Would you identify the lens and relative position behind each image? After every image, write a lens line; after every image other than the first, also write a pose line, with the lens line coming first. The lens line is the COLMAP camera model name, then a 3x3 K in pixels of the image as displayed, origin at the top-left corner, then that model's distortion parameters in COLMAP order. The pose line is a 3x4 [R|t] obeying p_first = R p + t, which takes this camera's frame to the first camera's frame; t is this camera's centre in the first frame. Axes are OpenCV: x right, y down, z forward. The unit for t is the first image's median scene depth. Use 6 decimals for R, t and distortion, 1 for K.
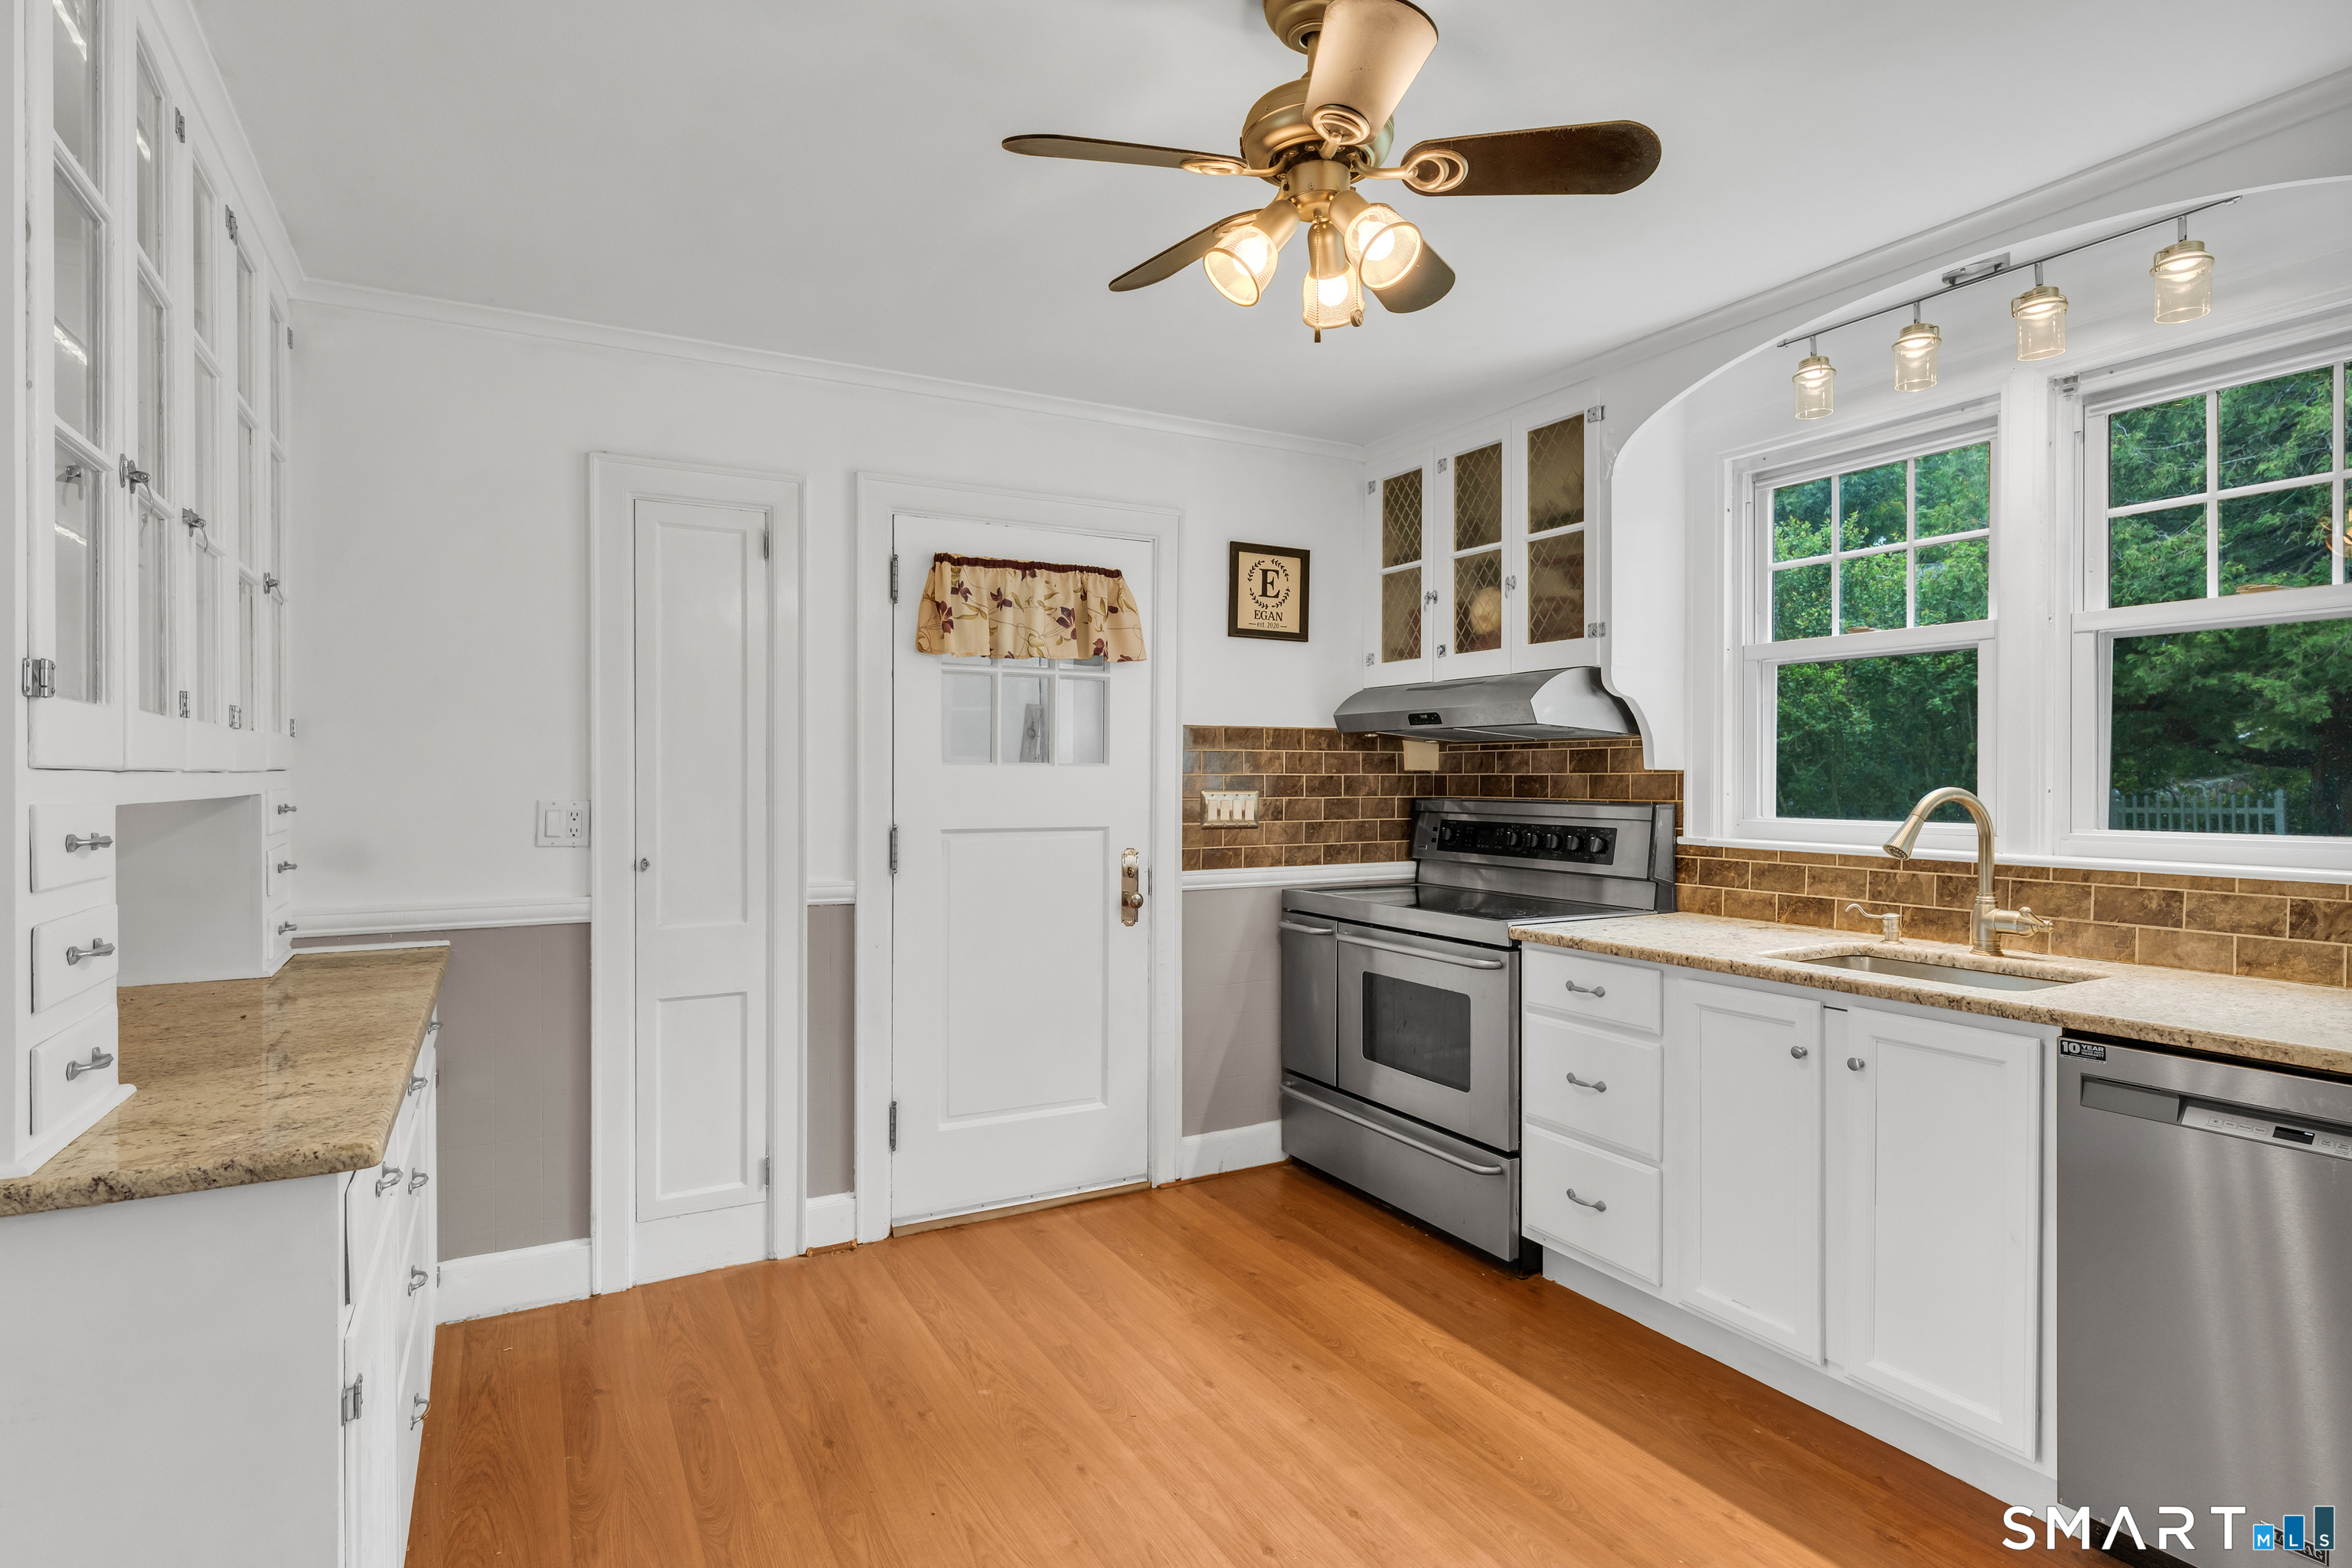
lens RADIAL K [[1204.5, 0, 1181.7], [0, 1204.5, 782.2], [0, 0, 1]] dist [0.001448, 0.000522]
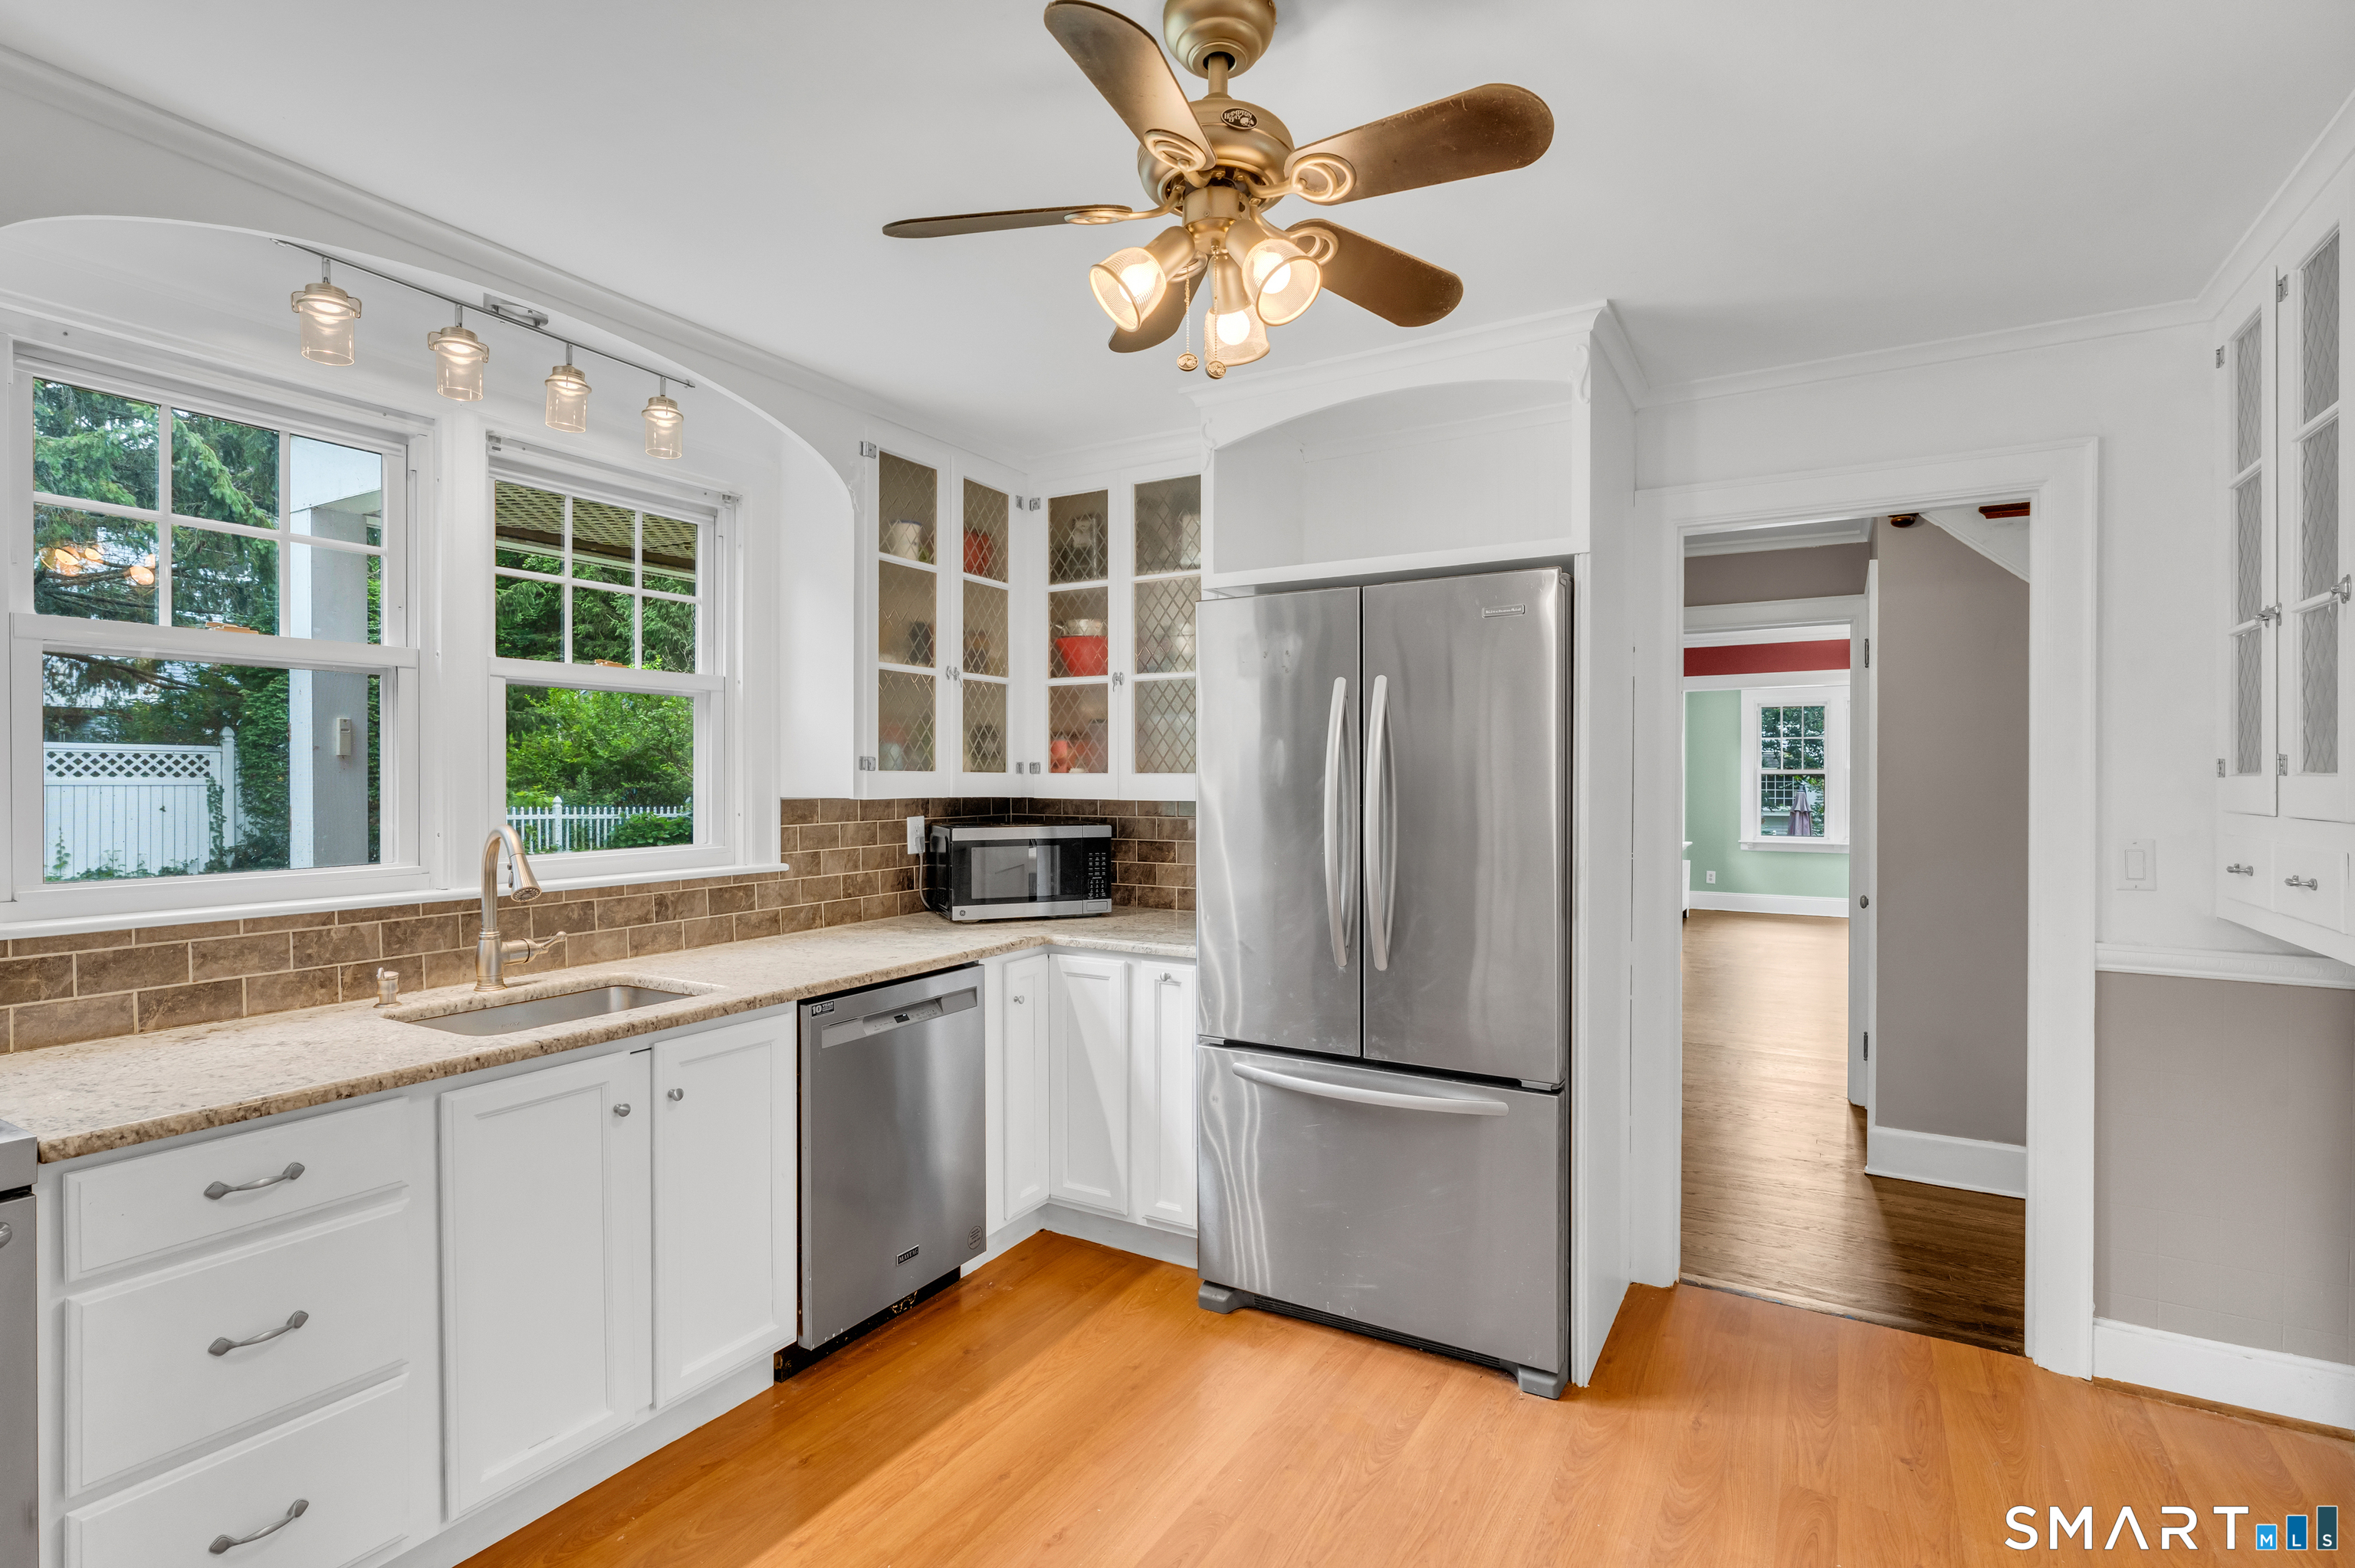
lens RADIAL K [[1125.5, 0, 1177.5], [0, 1125.5, 784.0], [0, 0, 1]] dist [0.000869, 0.000228]
pose [[-0.506002, -0.007160, 0.862503, -0.320692], [0.004316, 0.999932, 0.010833, -0.026734], [-0.862522, 0.009204, -0.505936, 0.732375]]
